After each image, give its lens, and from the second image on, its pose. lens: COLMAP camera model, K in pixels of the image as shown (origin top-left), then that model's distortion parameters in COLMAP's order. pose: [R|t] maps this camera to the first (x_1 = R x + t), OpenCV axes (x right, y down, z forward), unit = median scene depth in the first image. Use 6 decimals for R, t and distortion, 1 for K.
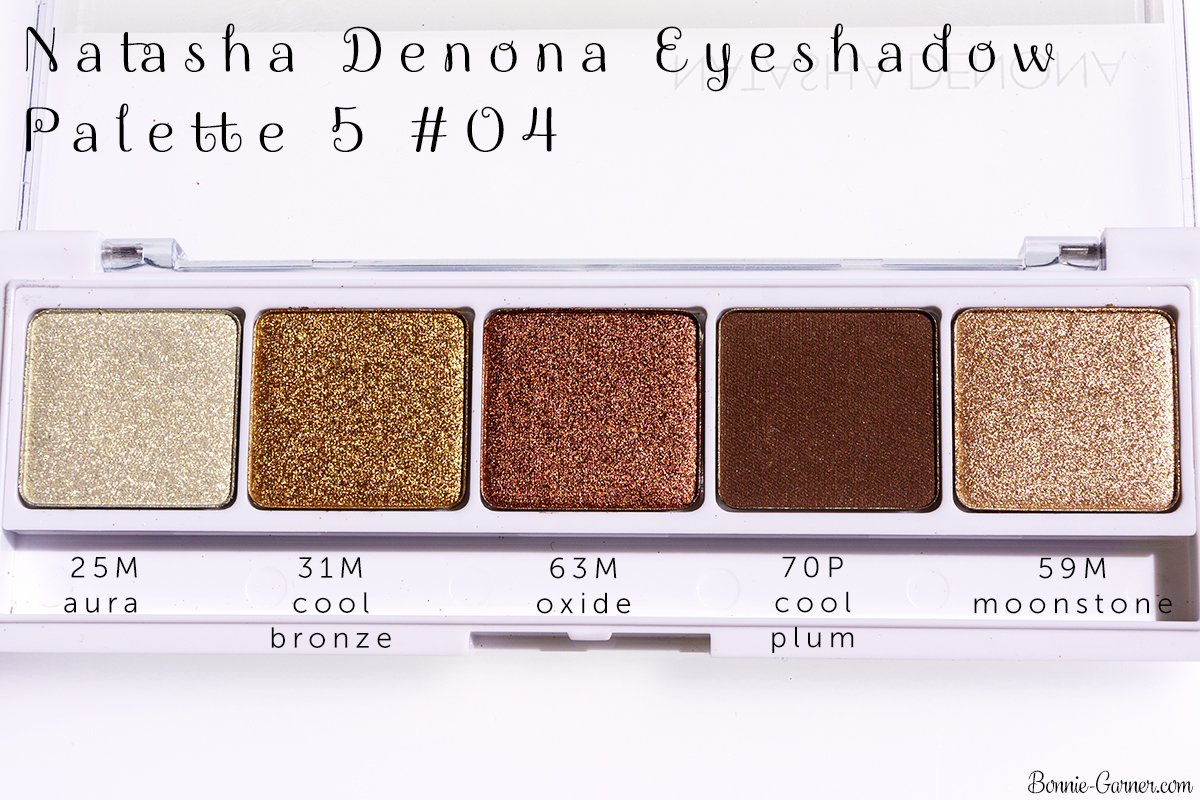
lens RADIAL K [[2115.4, 0, 600.0], [0, 2115.4, 400.0], [0, 0, 1]] dist [-0.071989, 0.104780]
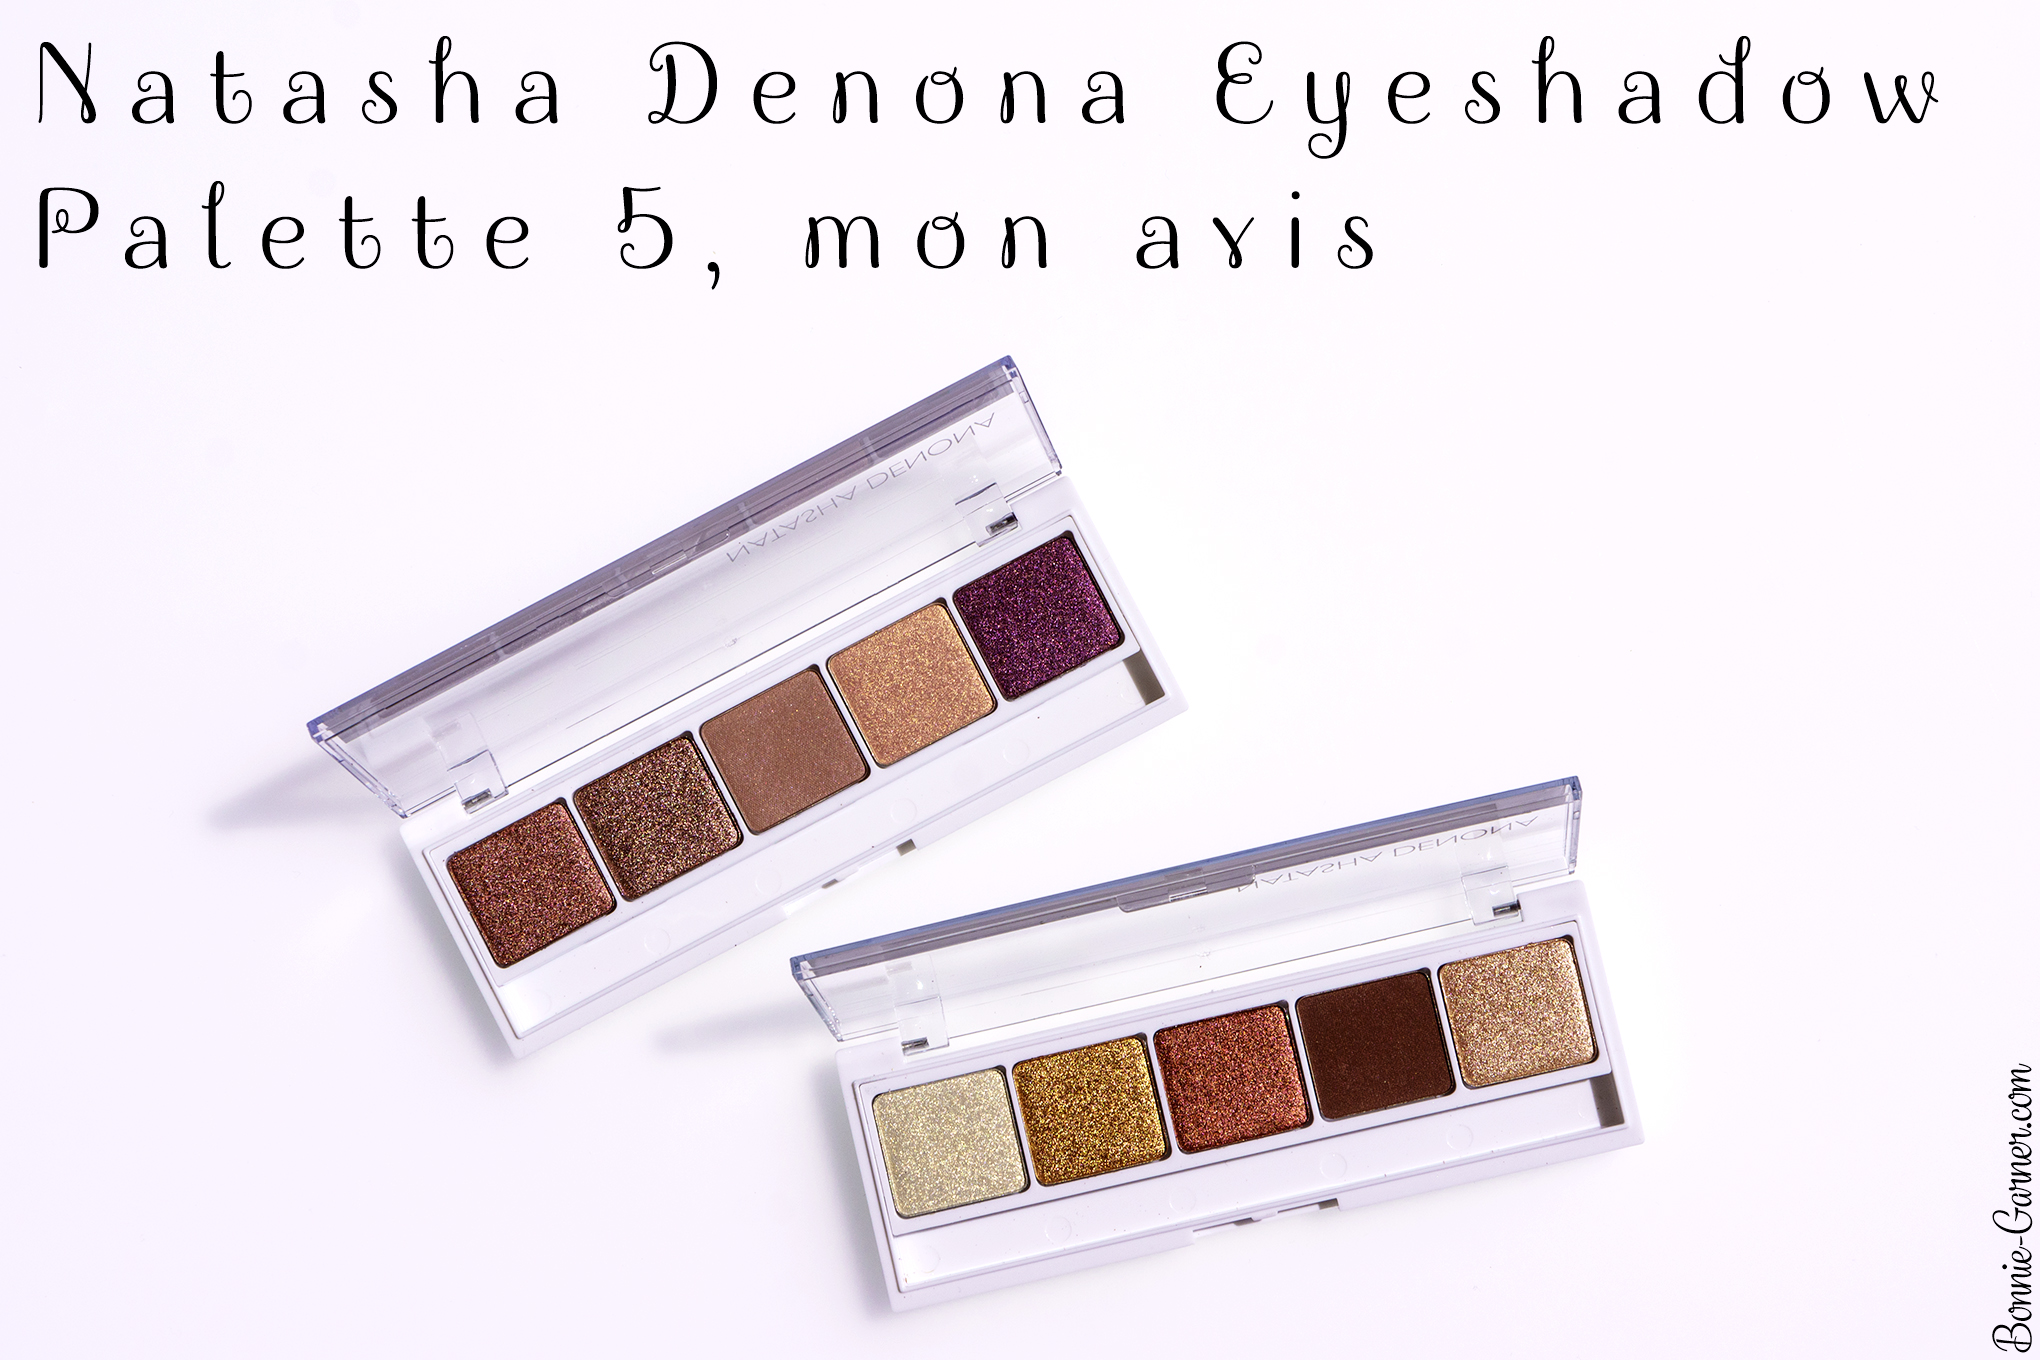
lens RADIAL K [[3596.1, 0, 1020.0], [0, 3596.1, 680.0], [0, 0, 1]] dist [-0.071989, 0.104780]
pose [[0.970385, -0.238984, -0.035201, 0.007979], [0.240799, 0.968570, 0.062353, -0.495853], [0.019194, -0.068983, 0.997433, -1.698522]]
